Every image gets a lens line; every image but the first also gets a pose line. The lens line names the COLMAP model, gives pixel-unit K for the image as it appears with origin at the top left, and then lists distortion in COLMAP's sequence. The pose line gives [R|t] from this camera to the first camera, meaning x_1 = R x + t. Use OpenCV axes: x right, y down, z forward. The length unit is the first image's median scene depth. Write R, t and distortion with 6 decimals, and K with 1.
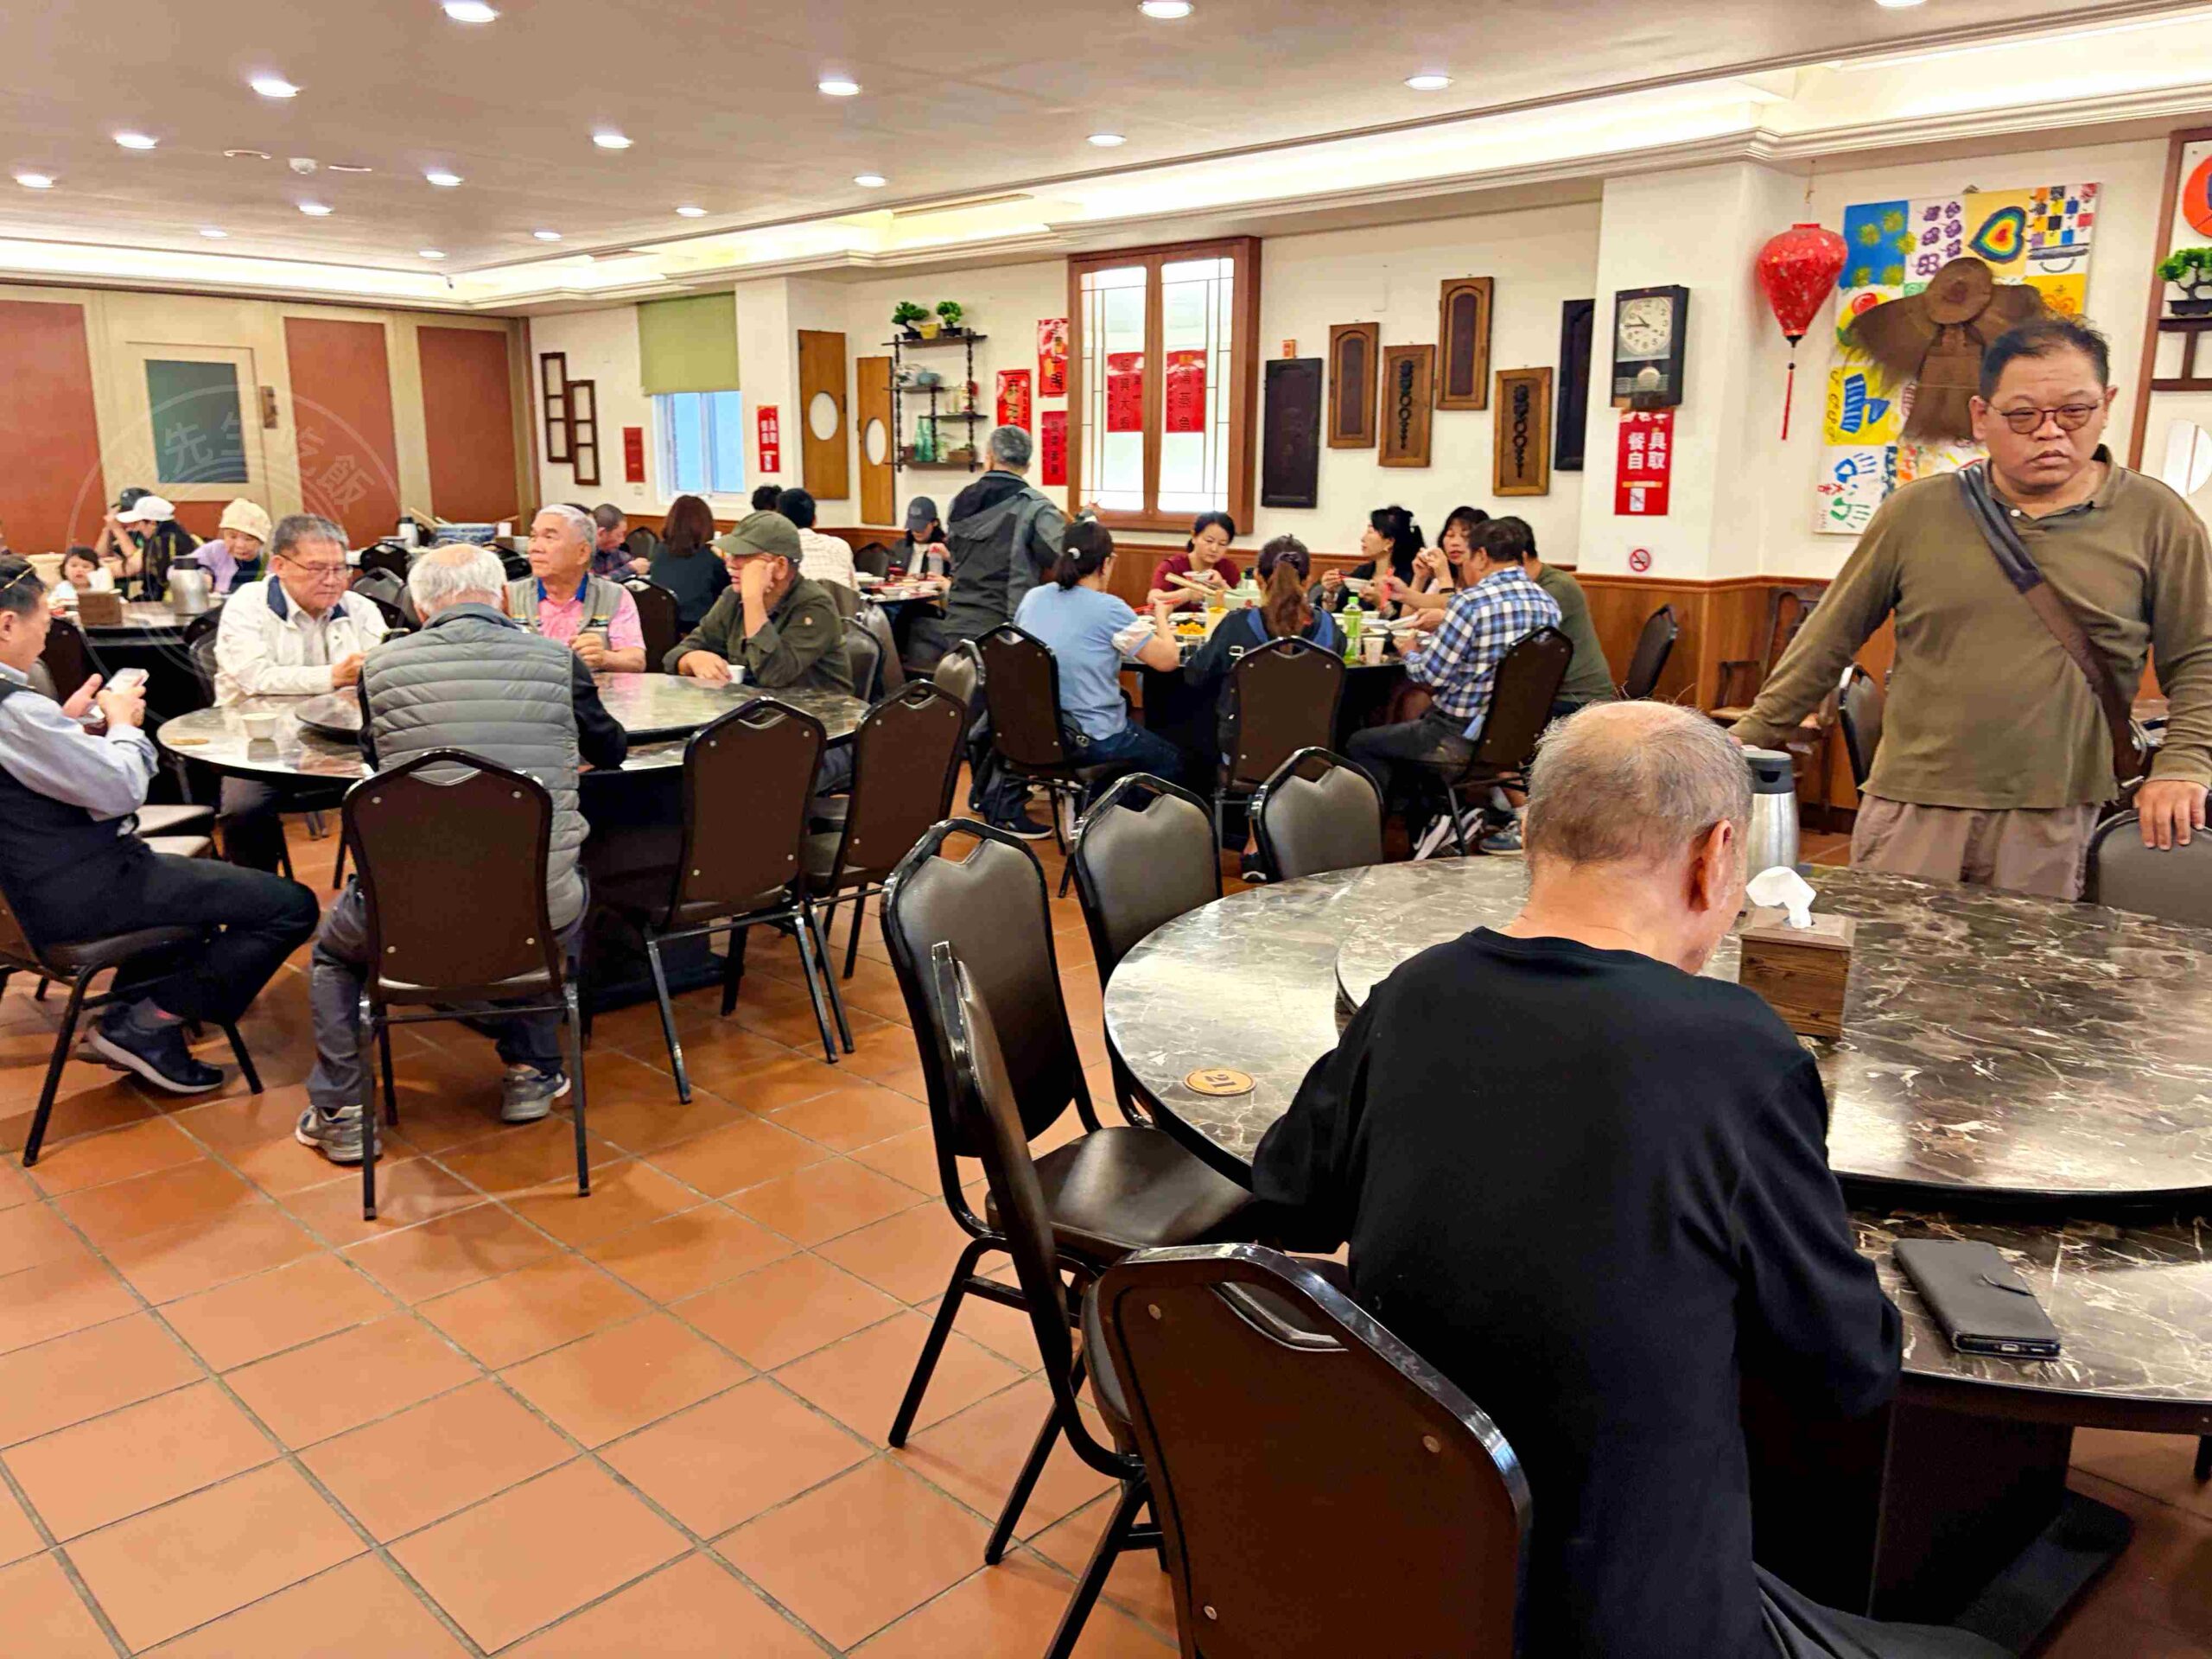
lens RADIAL K [[1654.4, 0, 1106.0], [0, 1654.4, 829.5], [0, 0, 1]] dist [-0.002591, 0.000332]
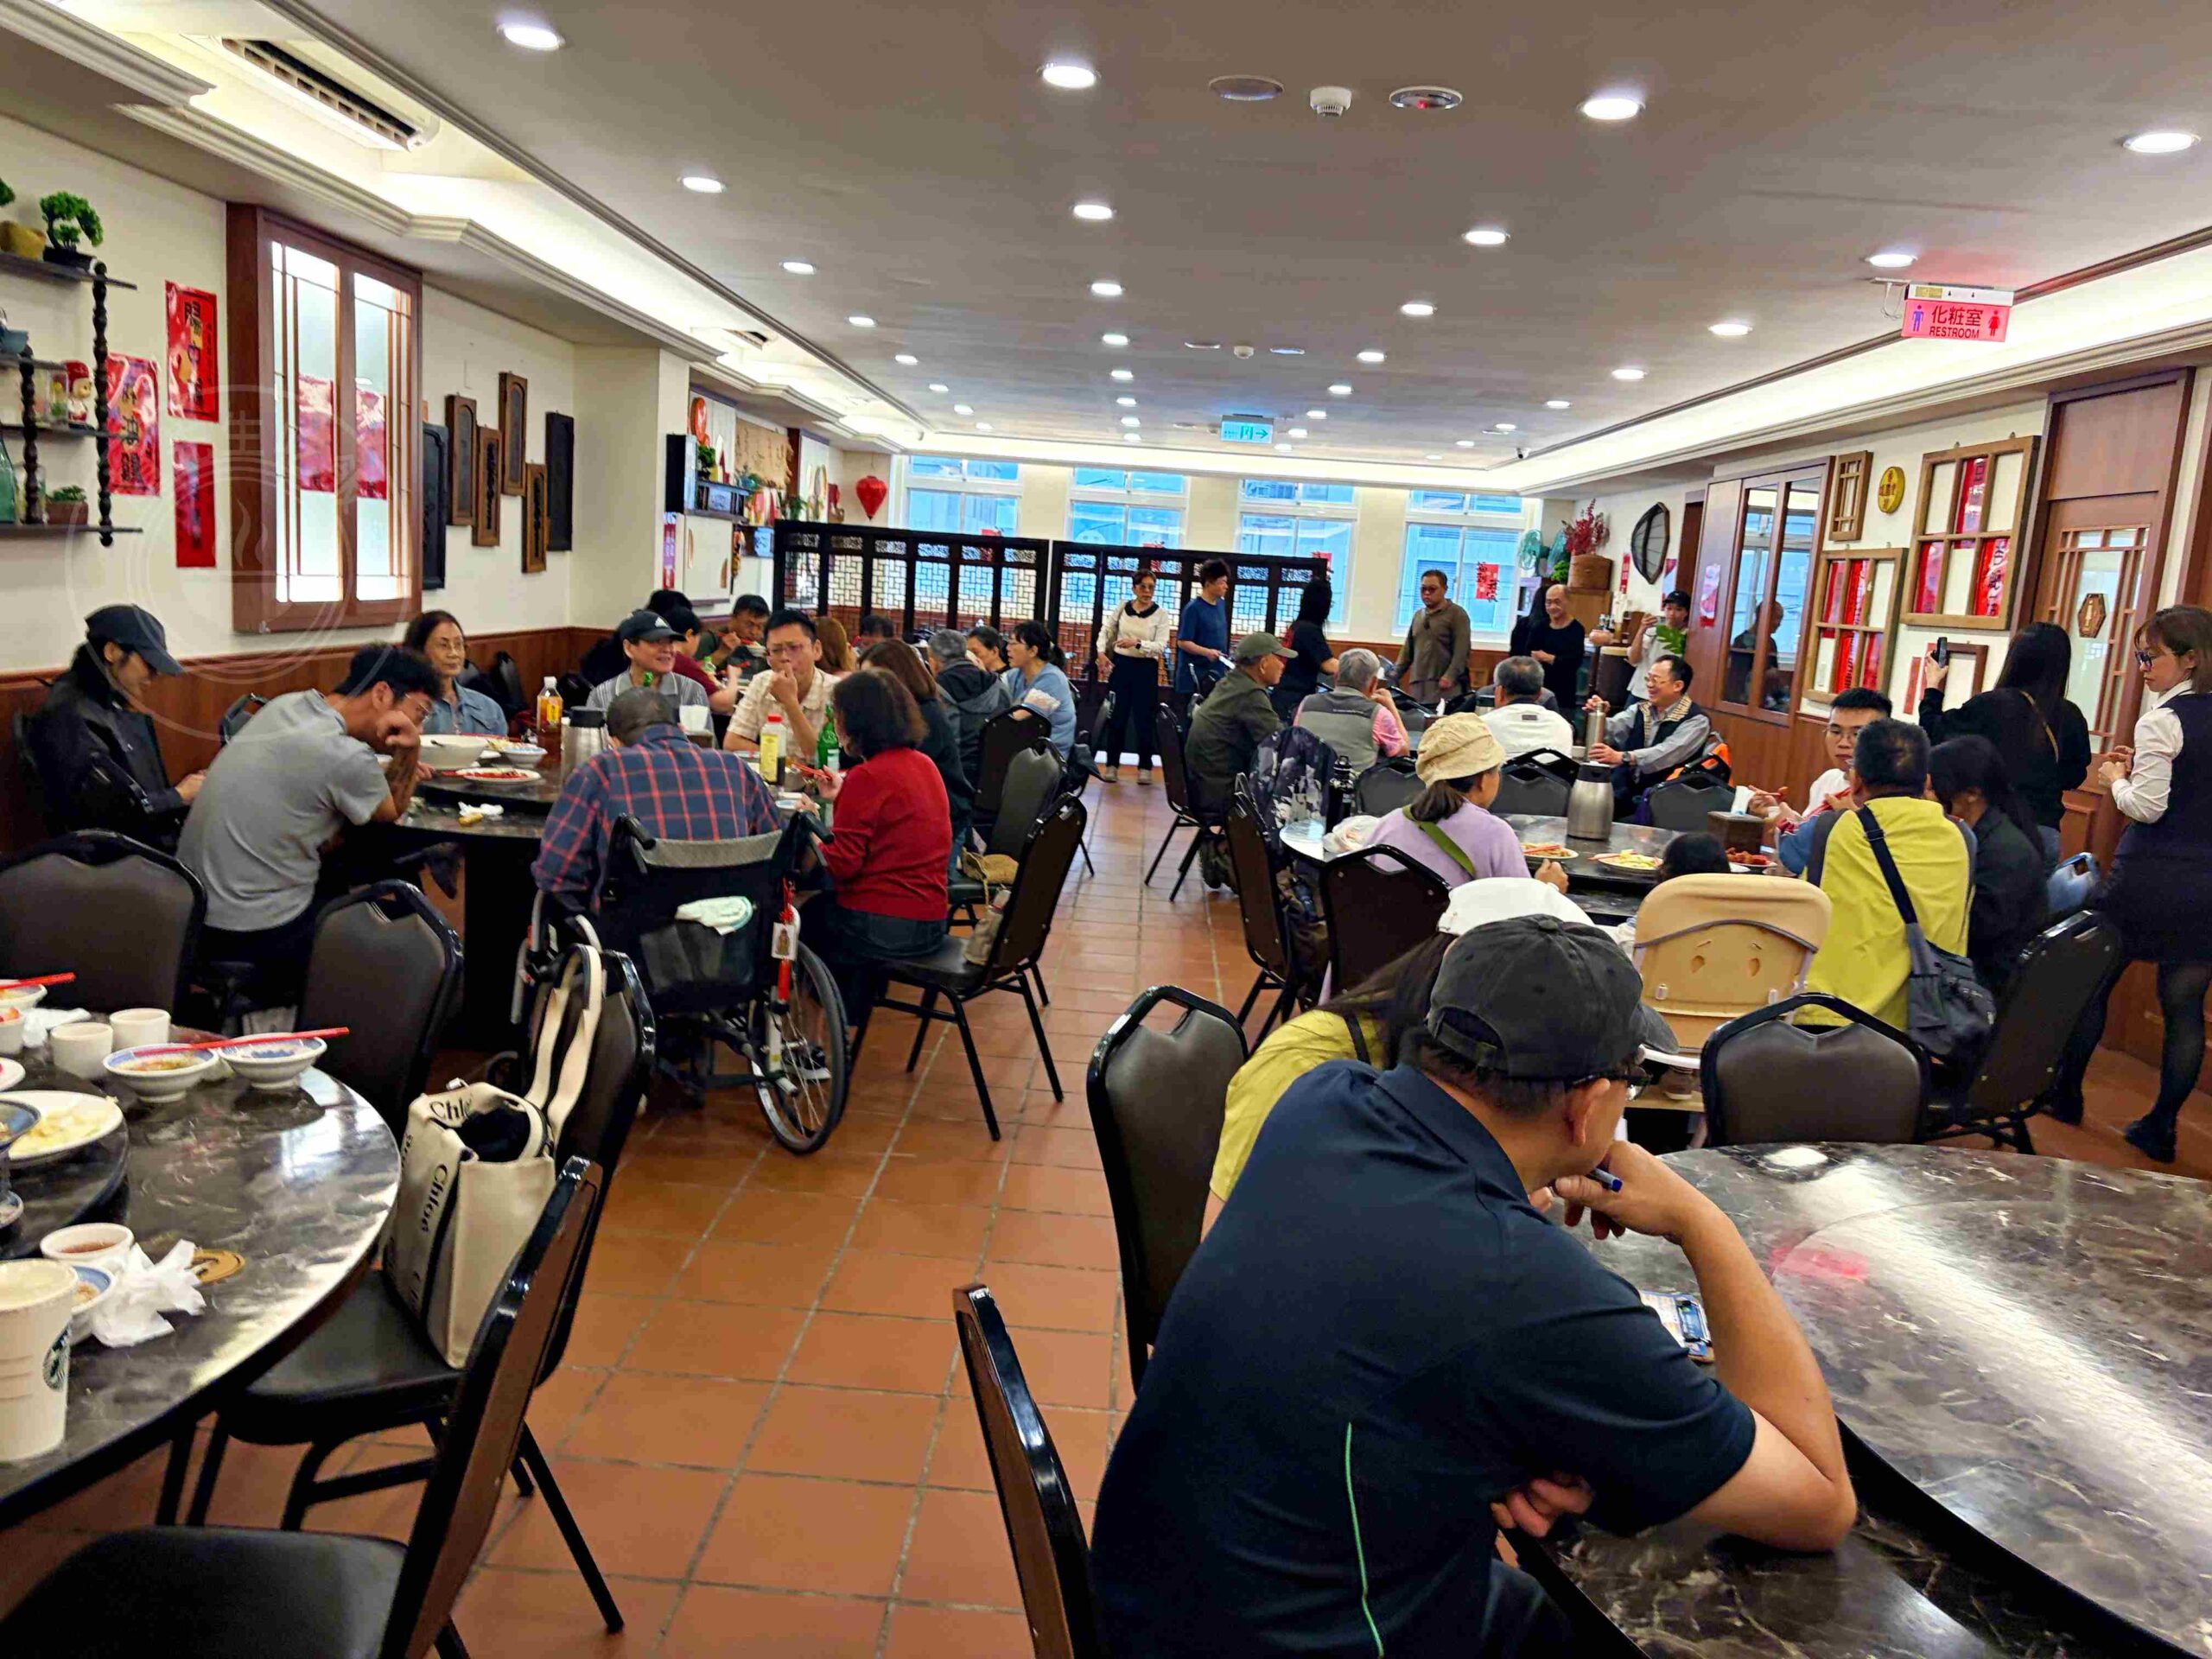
lens RADIAL K [[1641.5, 0, 1122.1], [0, 1641.5, 844.0], [0, 0, 1]] dist [0.081535, -0.126084]
pose [[-0.677013, -0.172092, 0.715568, -0.766908], [0.083845, 0.947913, 0.307297, -0.295596], [-0.731179, 0.268041, -0.627320, 1.271072]]
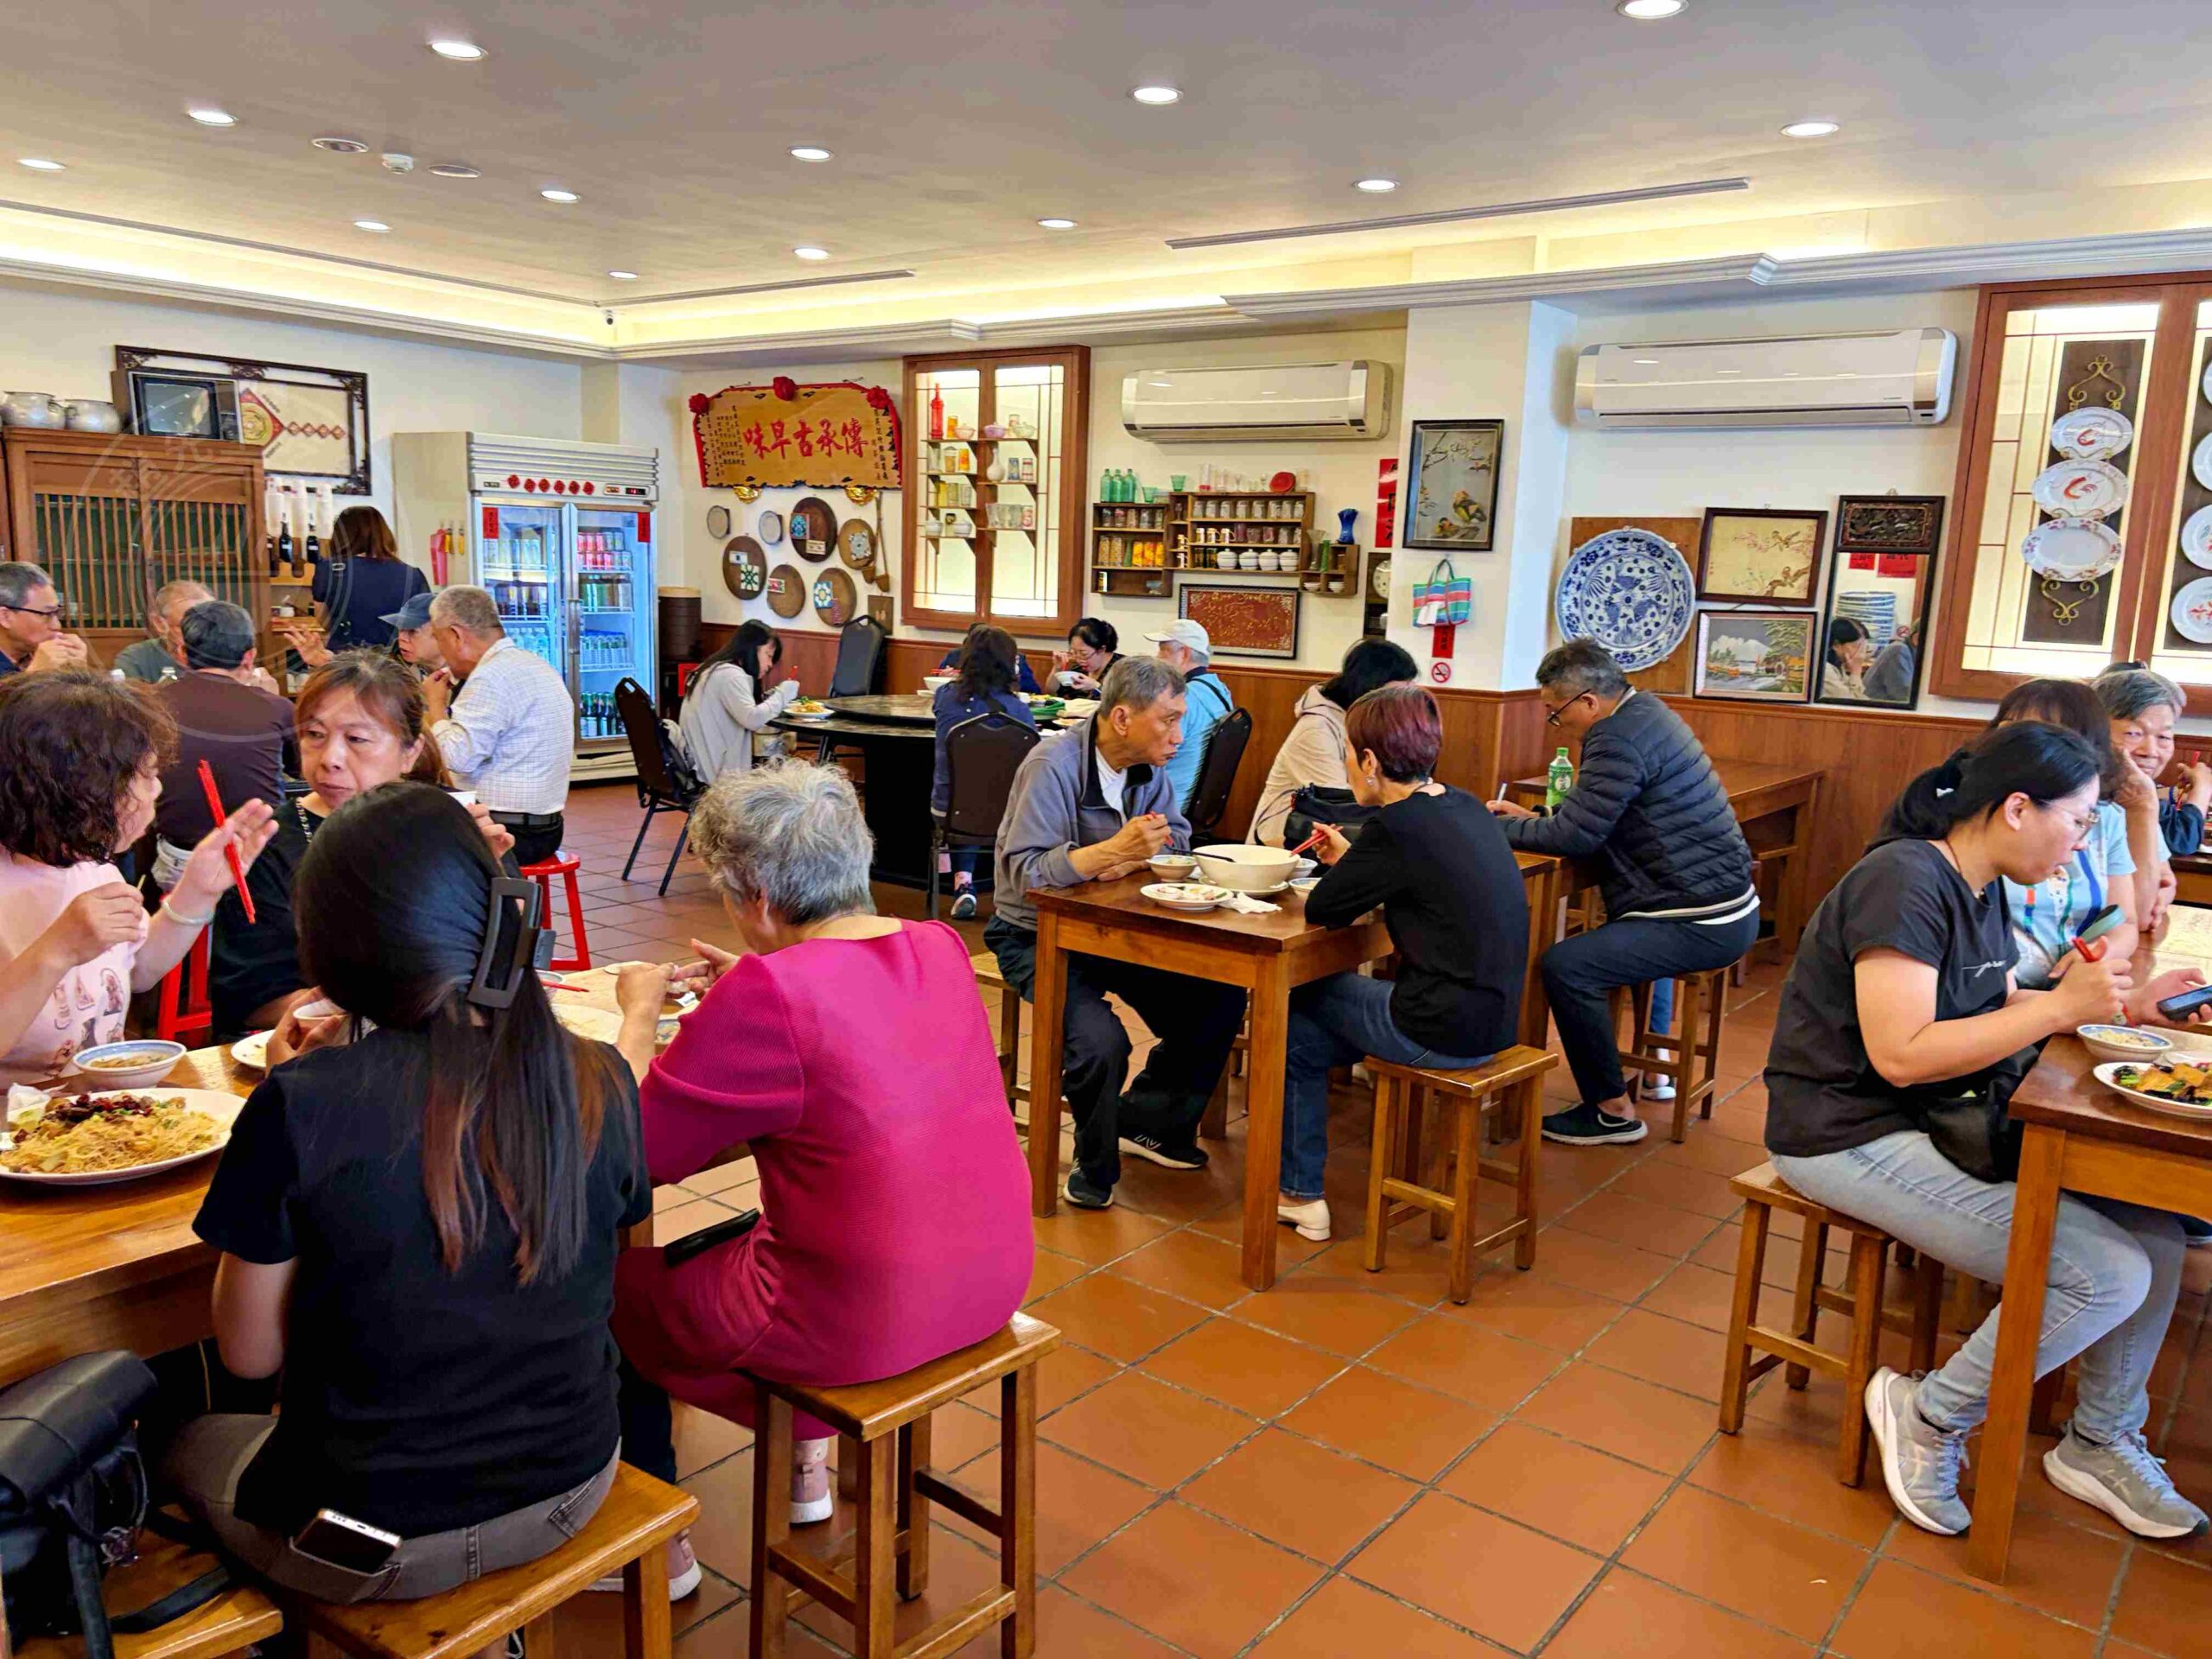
lens RADIAL K [[1641.5, 0, 1122.1], [0, 1641.5, 844.0], [0, 0, 1]] dist [0.081535, -0.126084]
pose [[0.991301, 0.014837, 0.130779, -0.016572], [-0.008125, 0.998629, -0.051703, -0.002622], [-0.131367, 0.050191, 0.990062, 0.012842]]
